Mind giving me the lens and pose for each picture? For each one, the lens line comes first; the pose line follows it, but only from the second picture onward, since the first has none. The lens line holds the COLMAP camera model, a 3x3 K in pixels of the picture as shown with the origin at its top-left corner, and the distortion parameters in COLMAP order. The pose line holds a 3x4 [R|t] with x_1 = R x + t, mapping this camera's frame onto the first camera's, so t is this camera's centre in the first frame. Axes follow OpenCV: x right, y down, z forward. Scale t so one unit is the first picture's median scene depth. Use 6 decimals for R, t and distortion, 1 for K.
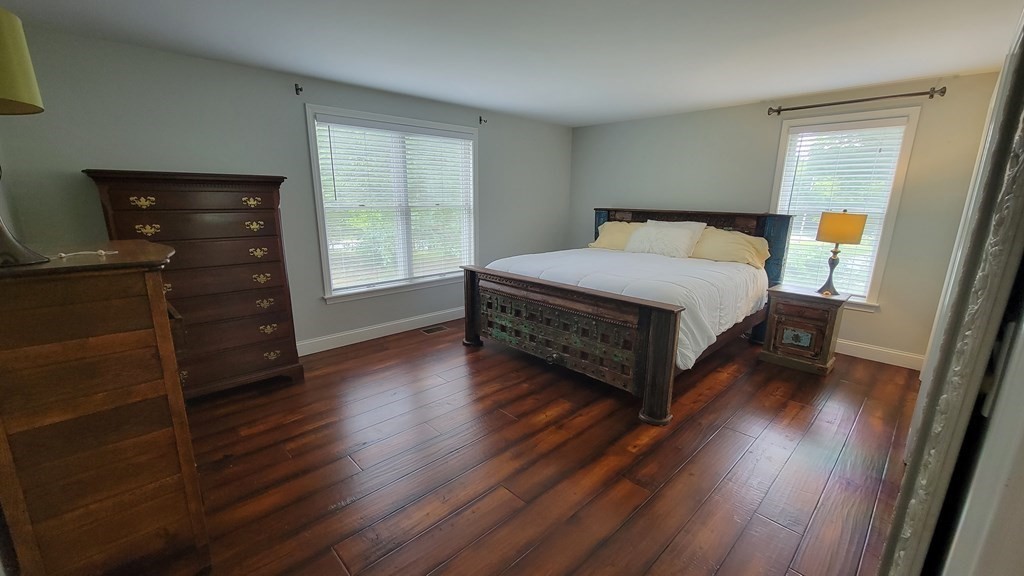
lens RADIAL K [[414.8, 0, 508.7], [0, 414.8, 293.0], [0, 0, 1]] dist [-0.002376, -0.000570]
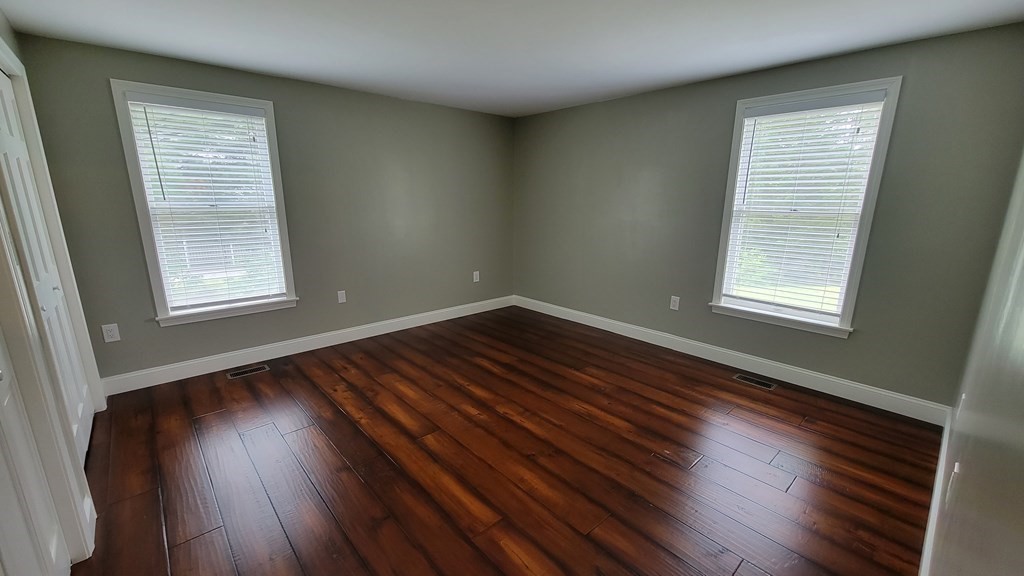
lens RADIAL K [[414.8, 0, 517.6], [0, 414.8, 286.3], [0, 0, 1]] dist [-0.002376, -0.000570]
pose [[0.999820, 0.000906, -0.018929, 0.274541], [-0.001135, 0.999926, -0.012100, -0.043314], [0.018917, 0.012119, 0.999748, 0.200752]]
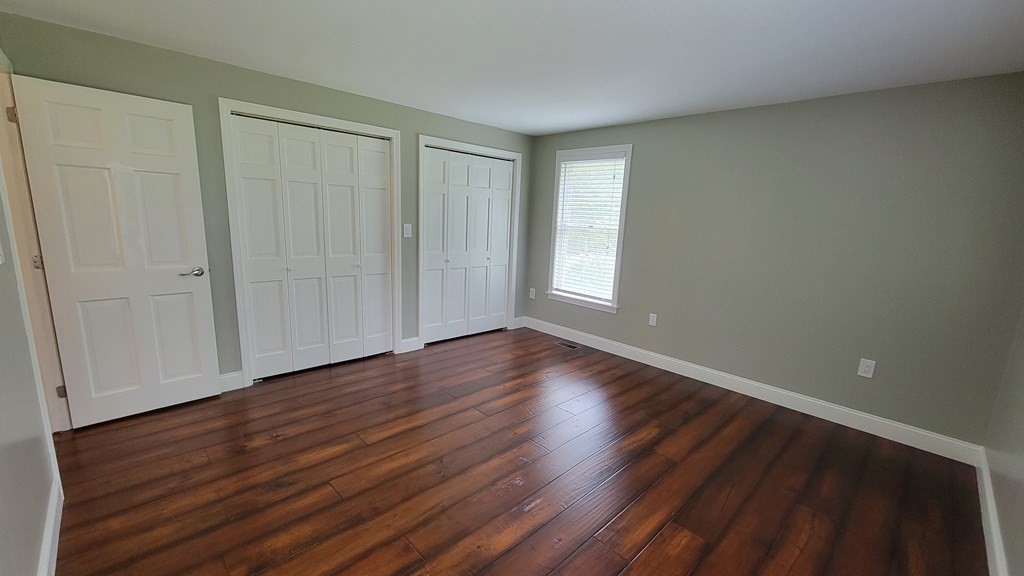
lens RADIAL K [[414.8, 0, 507.9], [0, 414.8, 291.3], [0, 0, 1]] dist [-0.002376, -0.000570]
pose [[-0.001619, 0.173671, -0.984802, 0.857033], [-0.264756, 0.949587, 0.167896, -0.180464], [0.964314, 0.261004, 0.044443, 0.811093]]
